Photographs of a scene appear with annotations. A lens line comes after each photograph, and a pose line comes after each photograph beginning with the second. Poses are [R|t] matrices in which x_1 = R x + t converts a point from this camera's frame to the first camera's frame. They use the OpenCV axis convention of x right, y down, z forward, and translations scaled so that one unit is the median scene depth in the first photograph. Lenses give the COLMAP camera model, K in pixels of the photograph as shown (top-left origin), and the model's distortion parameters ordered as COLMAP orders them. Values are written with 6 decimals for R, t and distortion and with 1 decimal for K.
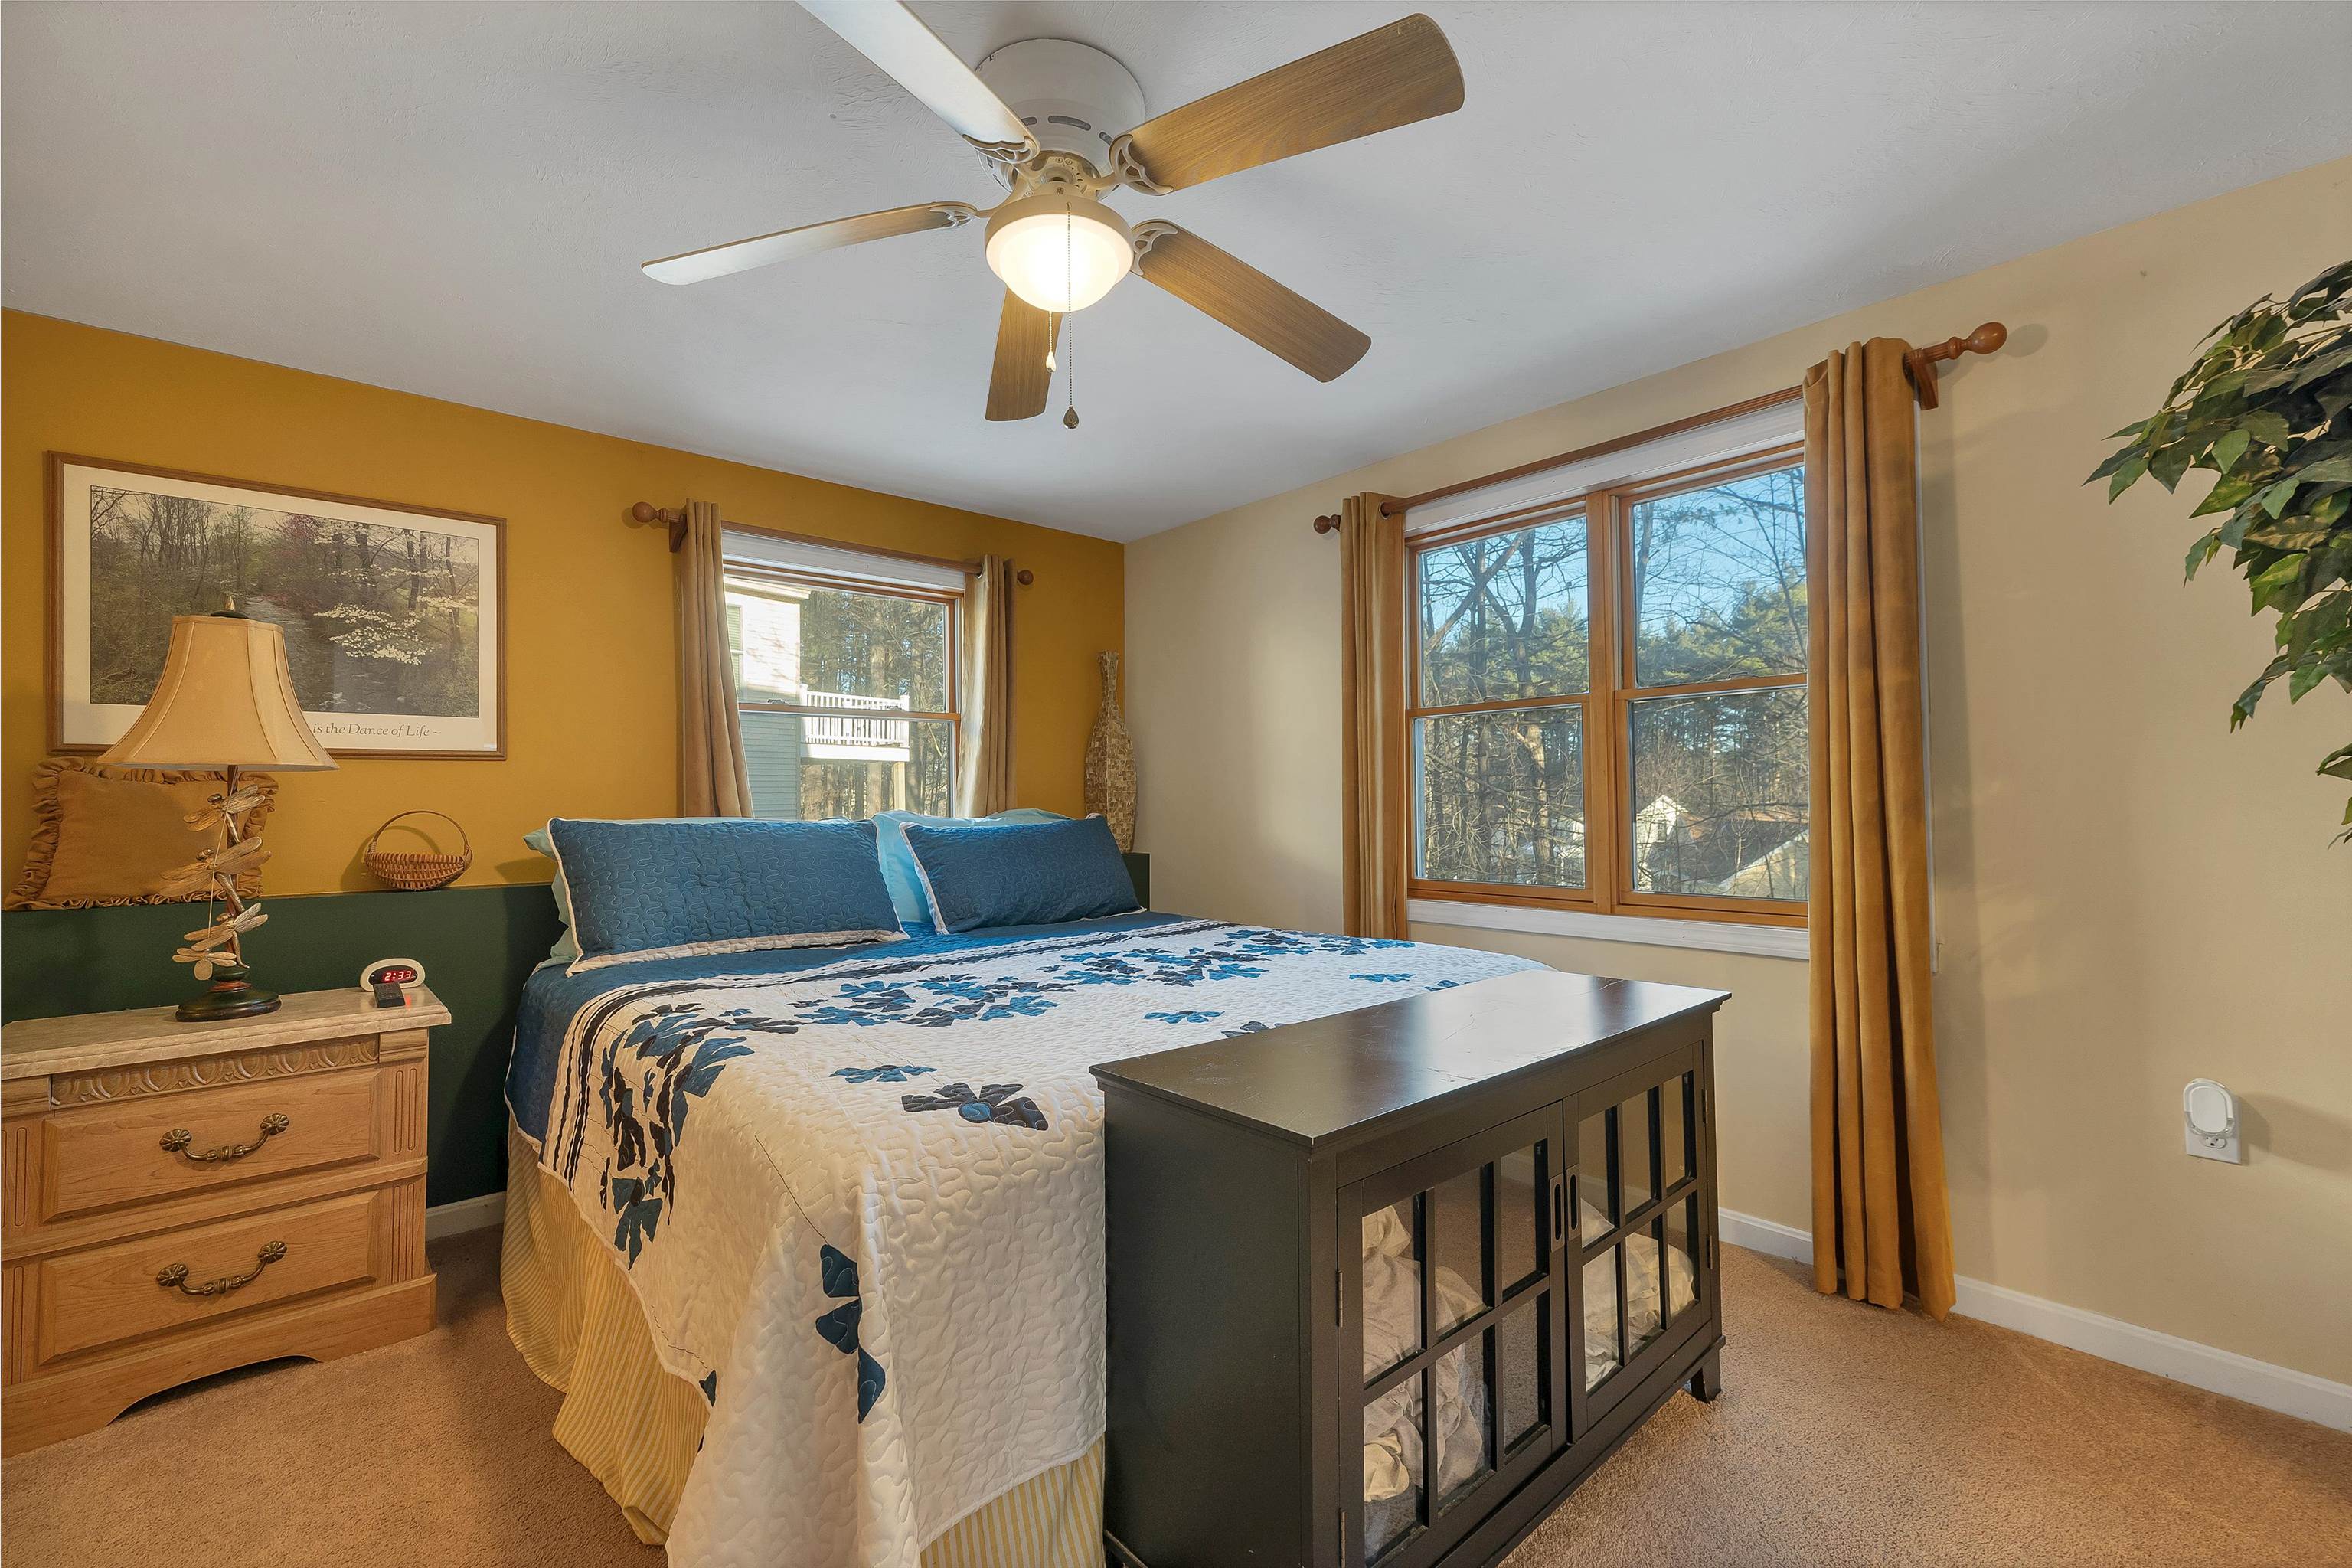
lens RADIAL K [[976.2, 0, 1173.9], [0, 976.2, 779.8], [0, 0, 1]] dist [0.000947, 0.000121]
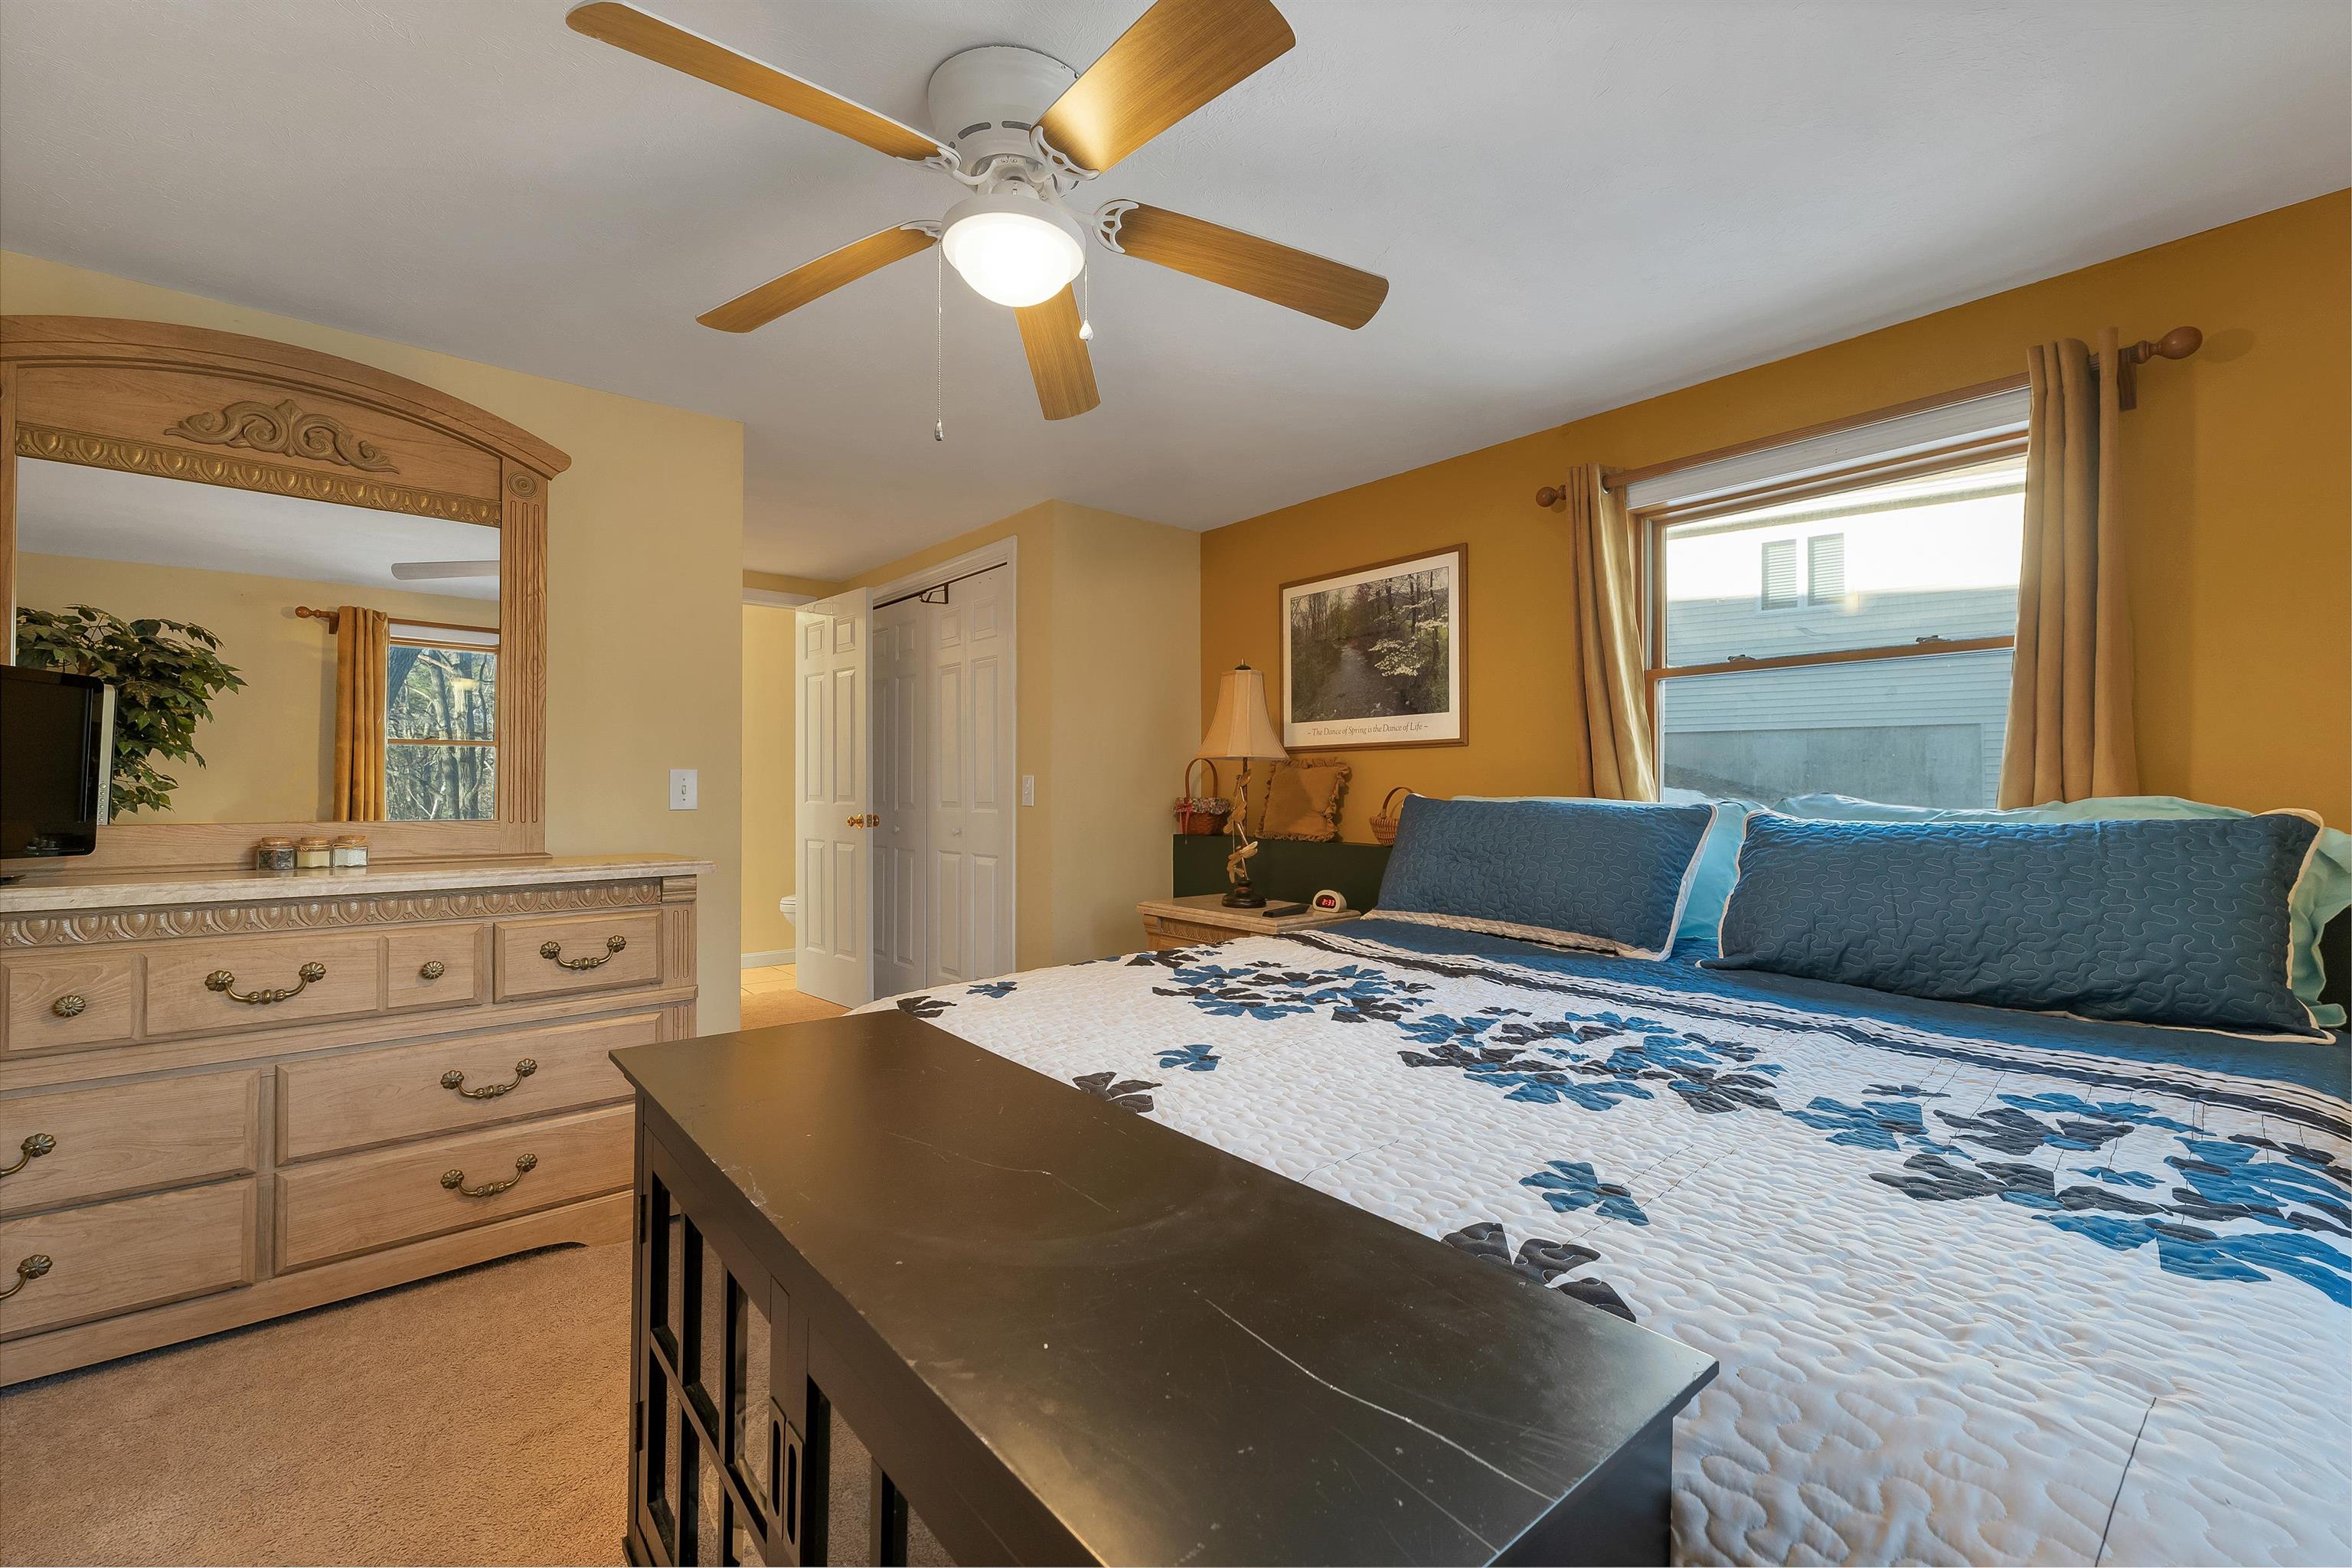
lens RADIAL K [[976.2, 0, 1174.6], [0, 976.2, 780.4], [0, 0, 1]] dist [0.000947, 0.000121]
pose [[-0.021046, 0.000221, -0.999778, 0.539428], [0.014869, 0.999889, -0.000092, 0.018035], [0.999668, -0.014867, -0.021047, 0.701733]]
